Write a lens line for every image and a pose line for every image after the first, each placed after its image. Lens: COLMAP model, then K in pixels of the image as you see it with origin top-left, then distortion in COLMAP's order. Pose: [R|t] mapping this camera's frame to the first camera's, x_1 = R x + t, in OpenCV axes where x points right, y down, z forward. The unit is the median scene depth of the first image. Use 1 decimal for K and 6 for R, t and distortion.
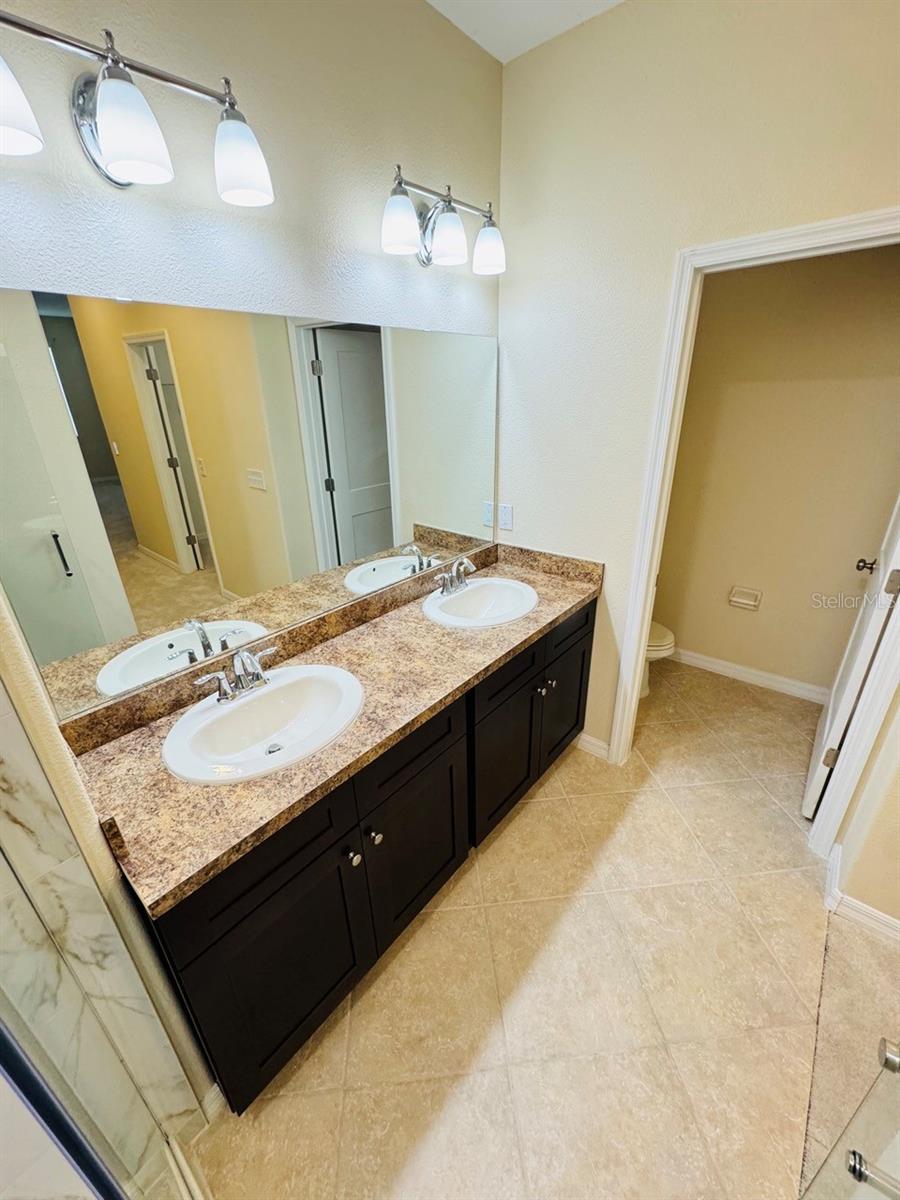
lens RADIAL K [[479.4, 0, 452.1], [0, 479.4, 586.4], [0, 0, 1]] dist [-0.001632, -0.000545]
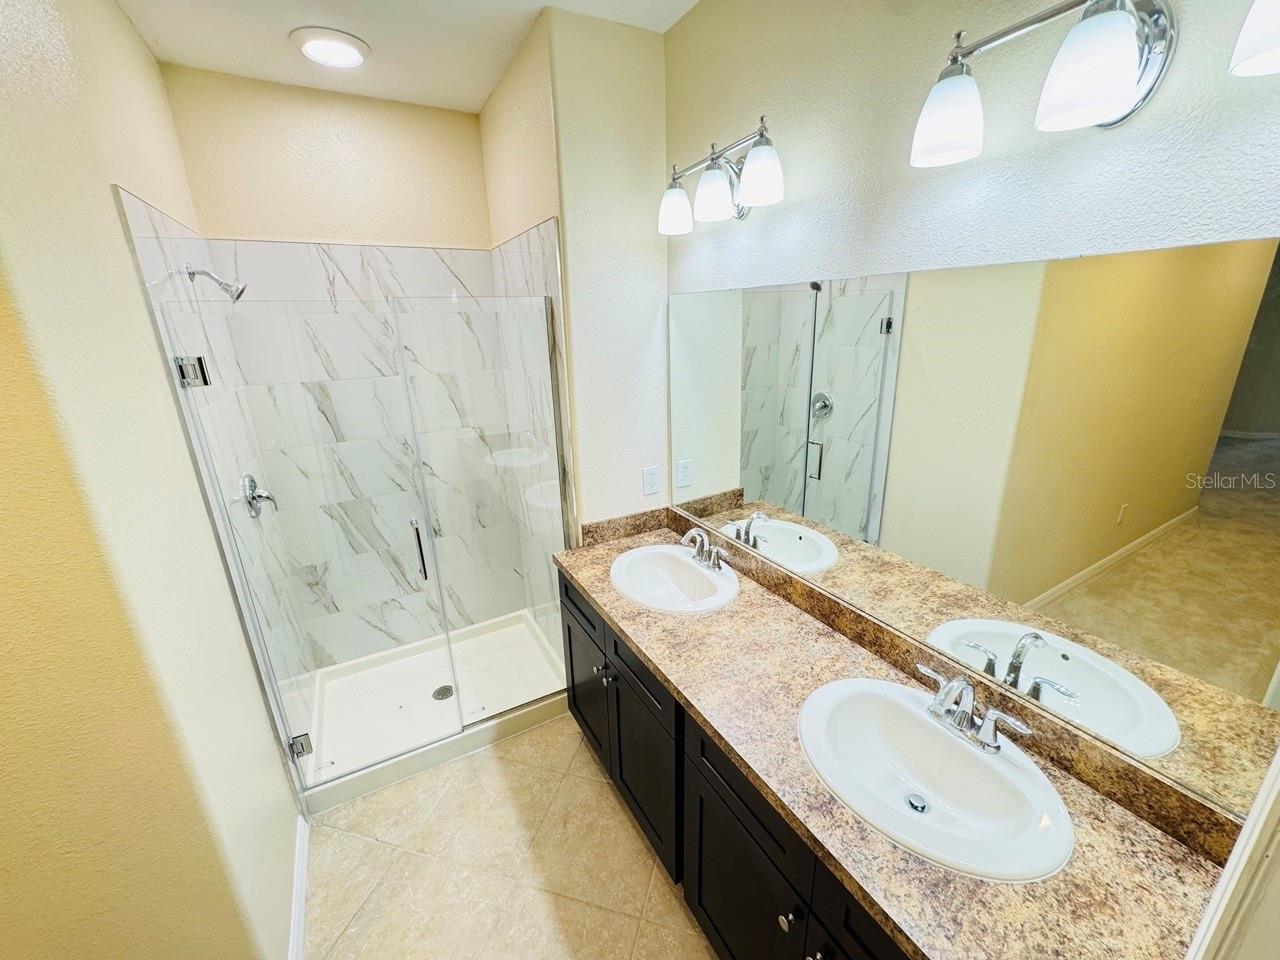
lens RADIAL K [[511.3, 0, 640.0], [0, 511.3, 478.7], [0, 0, 1]] dist [-0.001632, -0.000545]
pose [[-0.348906, 0.312778, -0.883422, 0.662000], [-0.322102, 0.845210, 0.426463, -0.431103], [0.880065, 0.433347, -0.194153, 0.847301]]
